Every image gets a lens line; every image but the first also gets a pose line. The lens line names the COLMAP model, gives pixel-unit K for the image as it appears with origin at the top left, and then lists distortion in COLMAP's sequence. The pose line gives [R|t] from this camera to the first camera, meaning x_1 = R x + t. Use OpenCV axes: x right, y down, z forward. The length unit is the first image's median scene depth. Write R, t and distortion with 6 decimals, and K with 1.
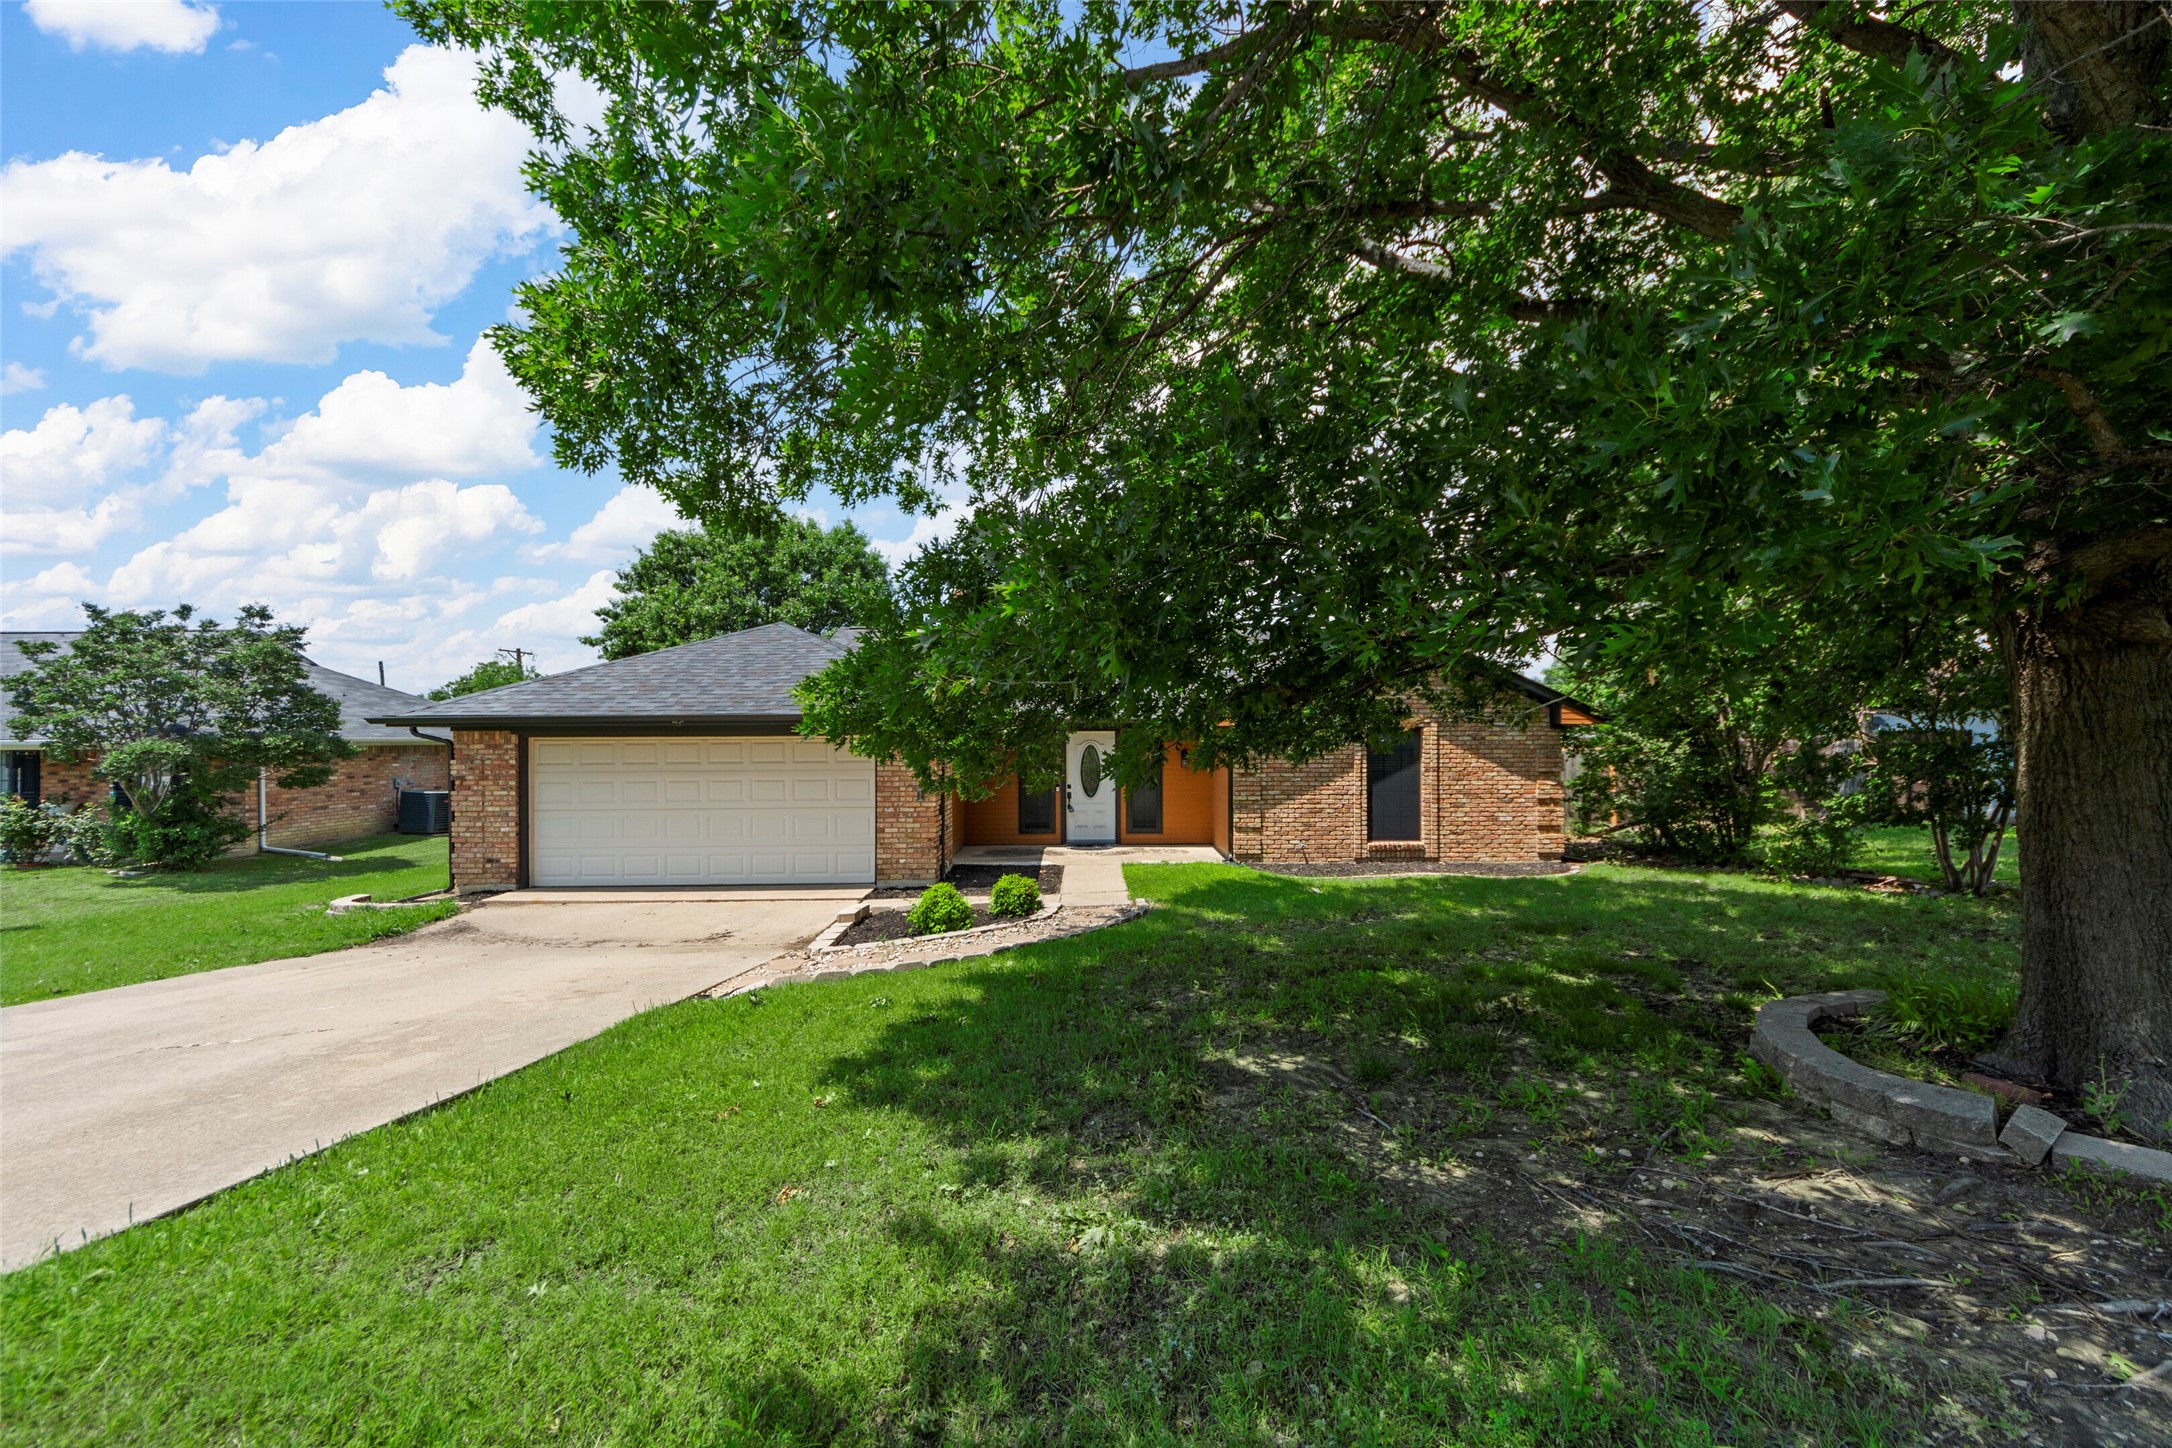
lens RADIAL K [[779.0, 0, 1086.9], [0, 779.0, 735.7], [0, 0, 1]] dist [0.003447, -0.001011]
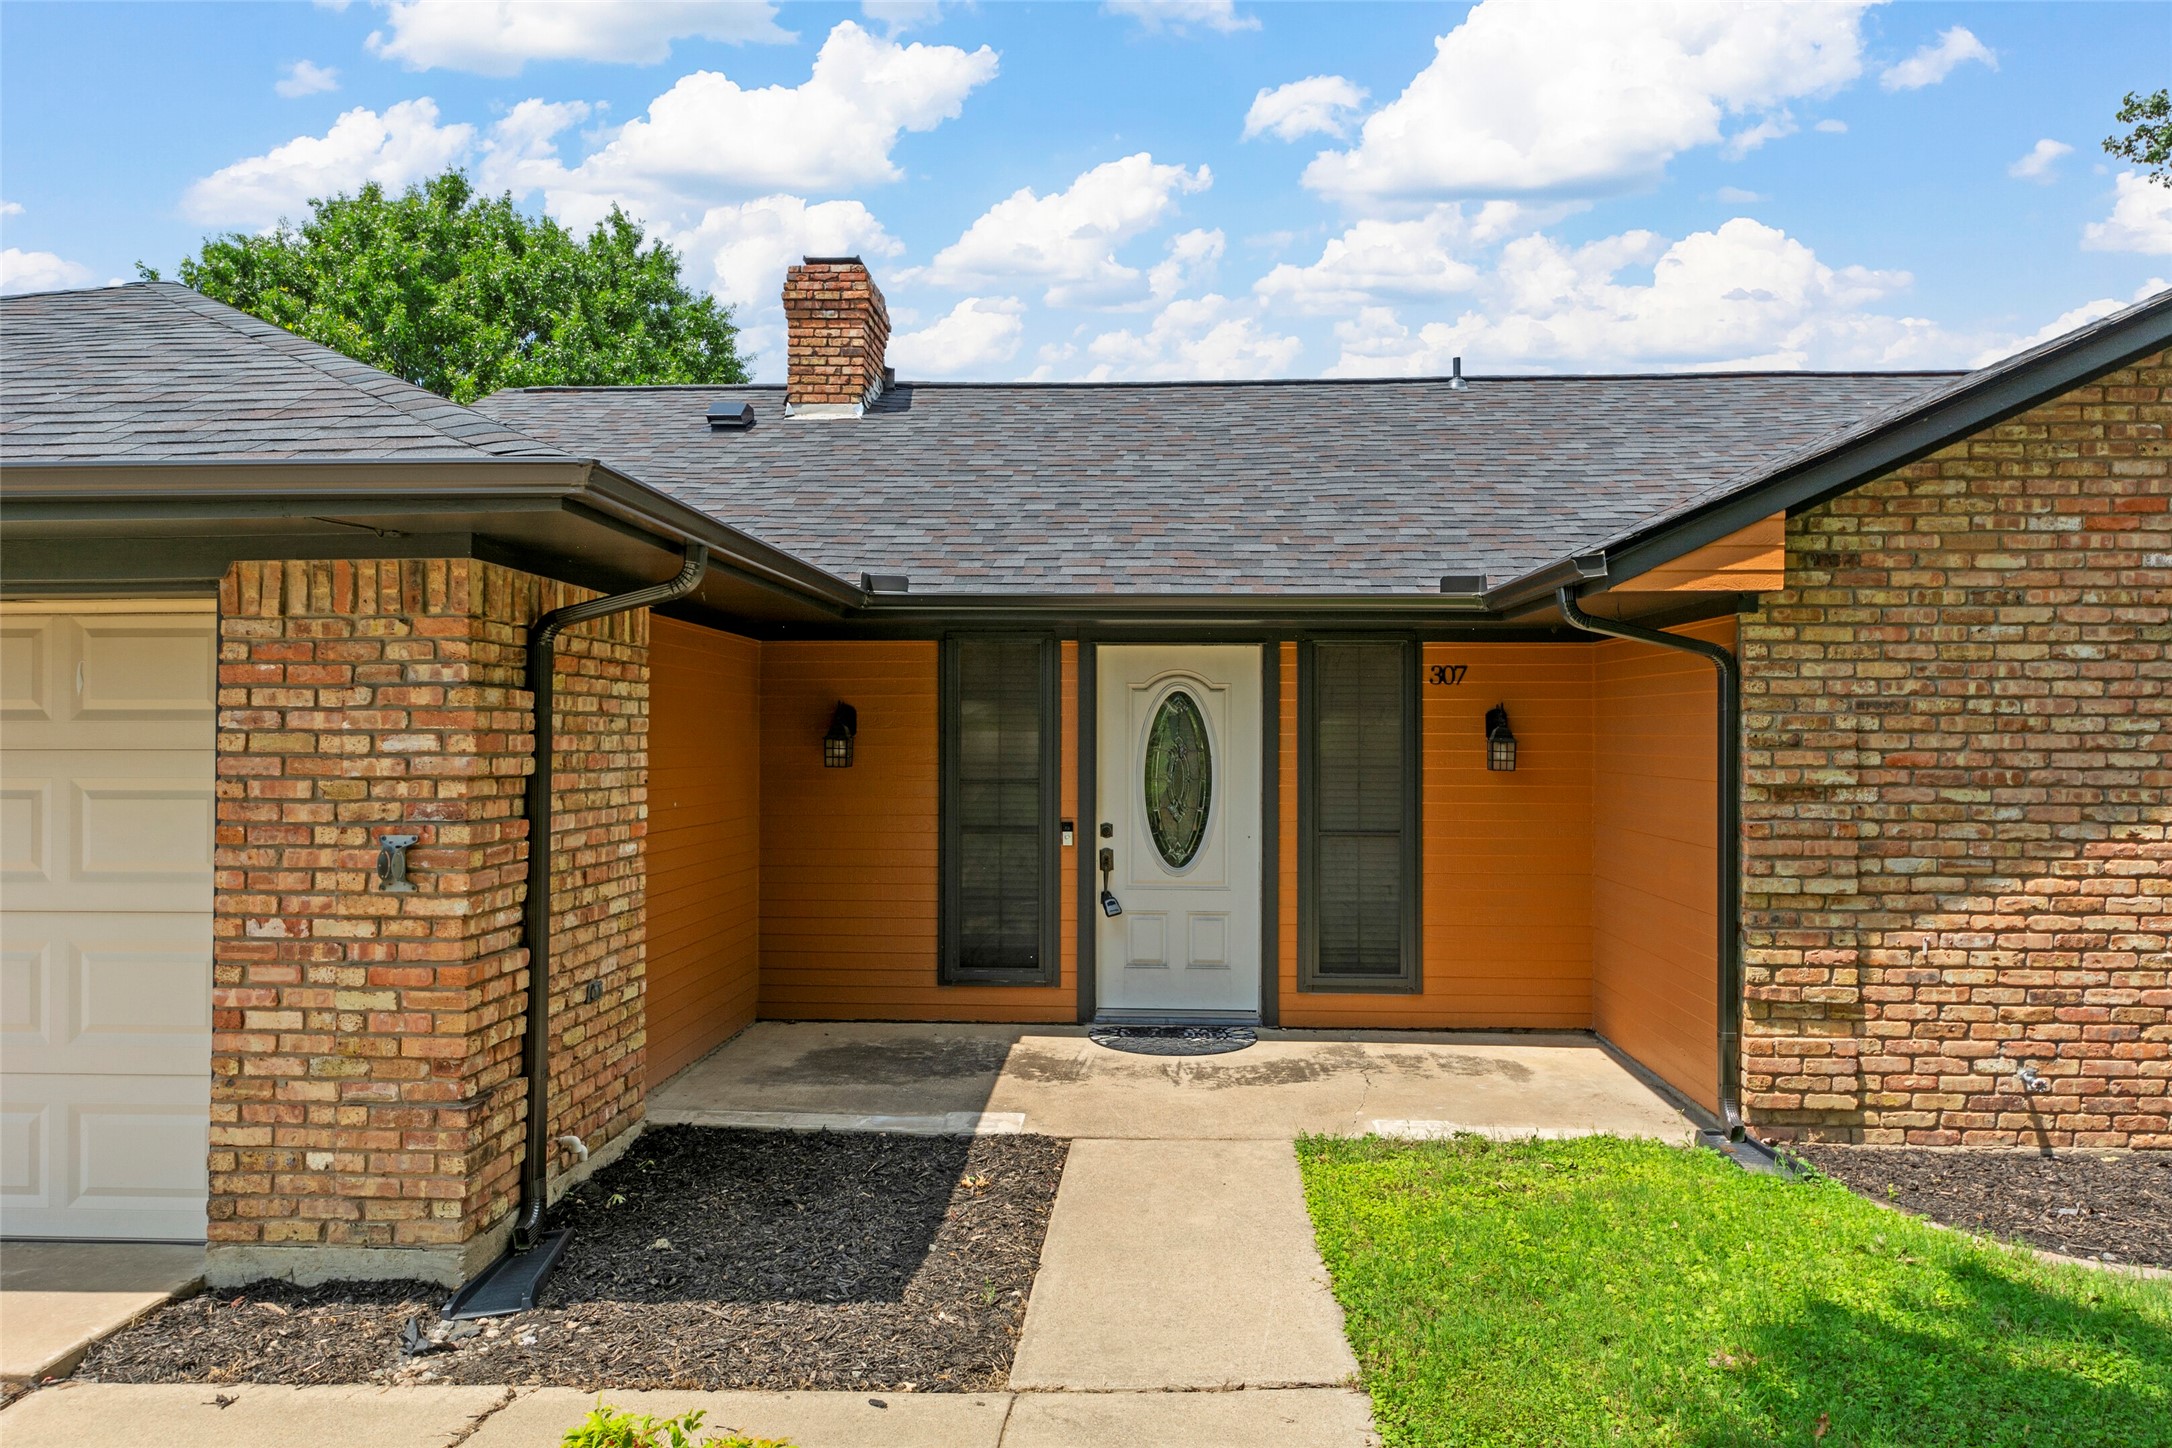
lens RADIAL K [[1479.7, 0, 1078.0], [0, 1479.7, 728.5], [0, 0, 1]] dist [-0.040836, 0.000672]
pose [[0.997935, 0.008750, -0.063626, 0.001446], [-0.008722, 0.999962, 0.000717, 0.026406], [0.063630, -0.000160, 0.997974, 0.442203]]
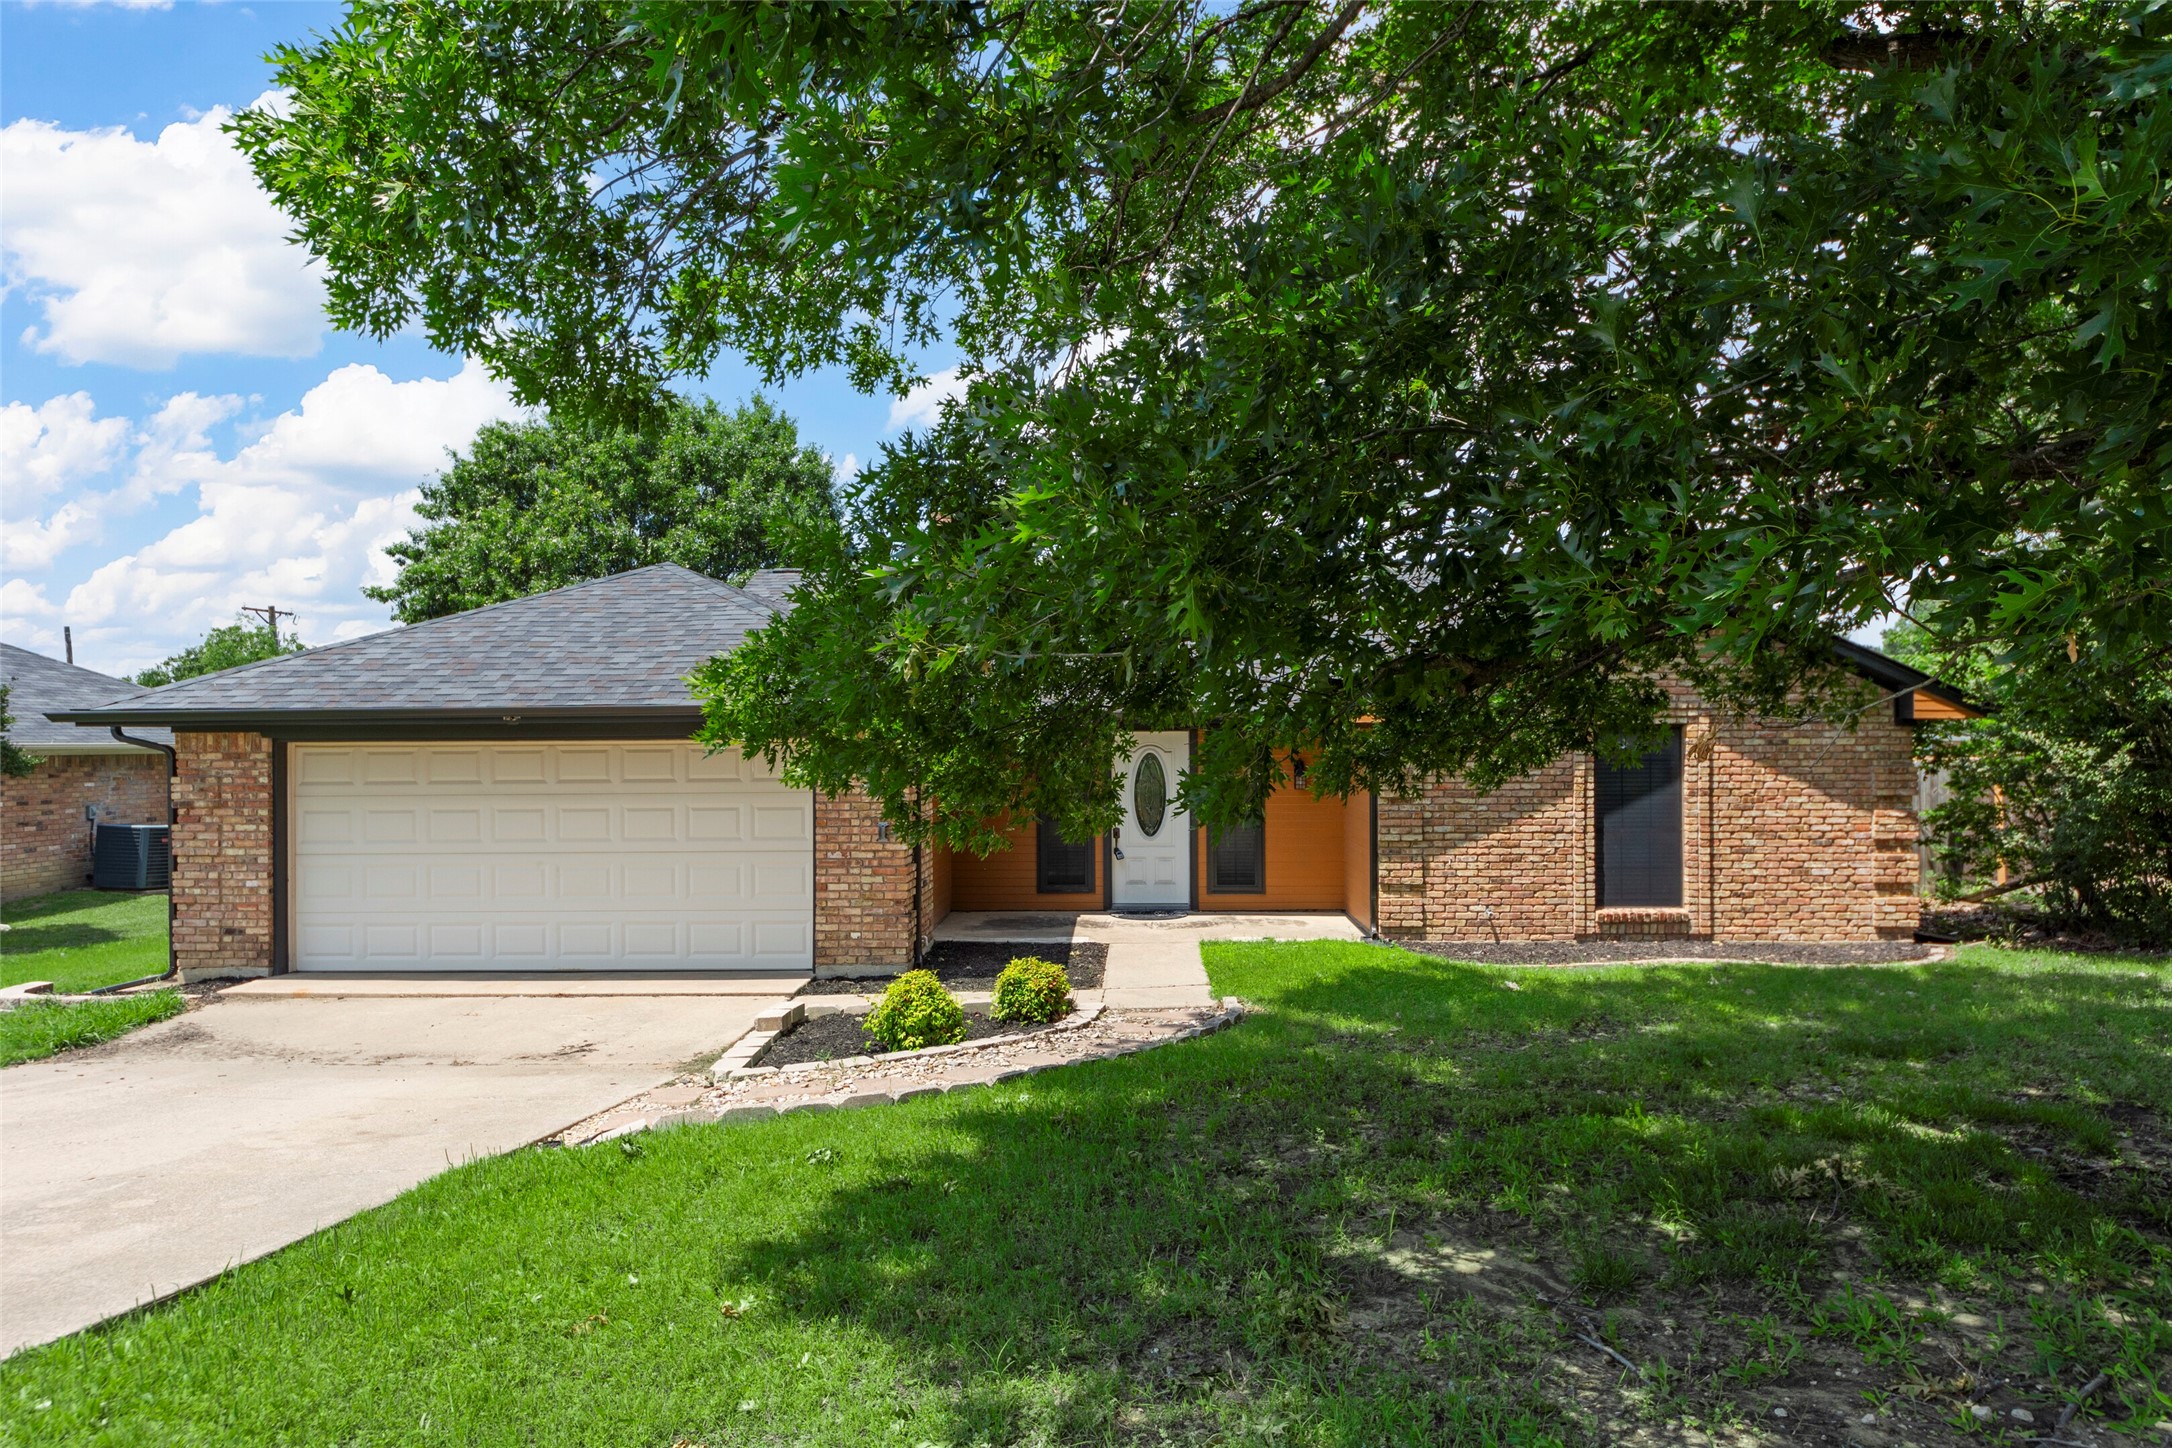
lens RADIAL K [[1242.0, 0, 1089.5], [0, 1242.0, 735.2], [0, 0, 1]] dist [0.002531, 0.001365]
pose [[0.999011, -0.001726, -0.044440, -0.000639], [0.001649, 0.999997, -0.001787, -0.001187], [0.044443, 0.001712, 0.999010, -0.011262]]
